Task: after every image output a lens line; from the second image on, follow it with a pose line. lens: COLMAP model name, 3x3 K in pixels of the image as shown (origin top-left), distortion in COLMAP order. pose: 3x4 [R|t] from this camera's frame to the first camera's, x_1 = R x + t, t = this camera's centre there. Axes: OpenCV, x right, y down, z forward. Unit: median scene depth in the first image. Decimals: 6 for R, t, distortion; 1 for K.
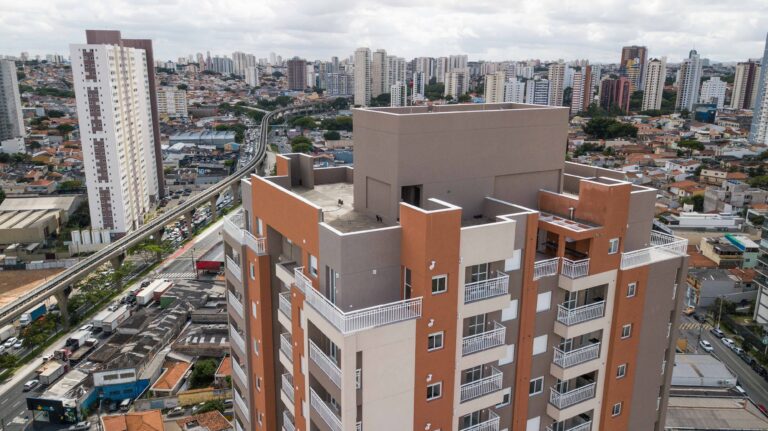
lens RADIAL K [[587.2, 0, 377.6], [0, 587.2, 220.1], [0, 0, 1]] dist [0.011759, 0.000320]
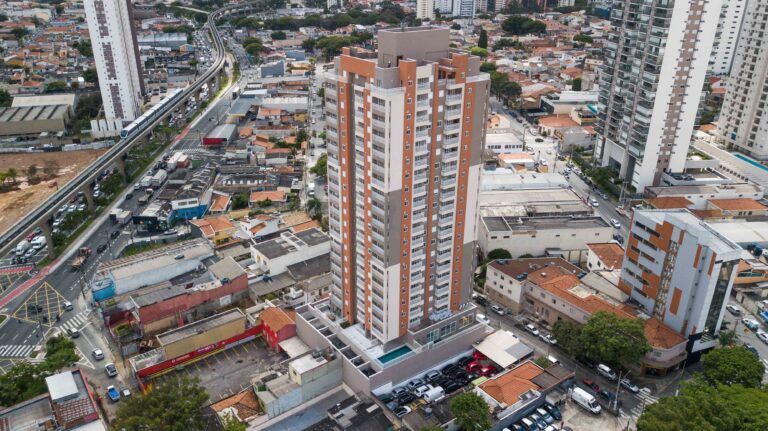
lens RADIAL K [[587.2, 0, 377.6], [0, 587.2, 220.1], [0, 0, 1]] dist [0.011759, 0.000320]
pose [[0.993279, -0.050202, 0.104286, -0.060012], [0.032438, 0.985671, 0.165531, 0.039141], [-0.111102, -0.161036, 0.980675, -0.308159]]
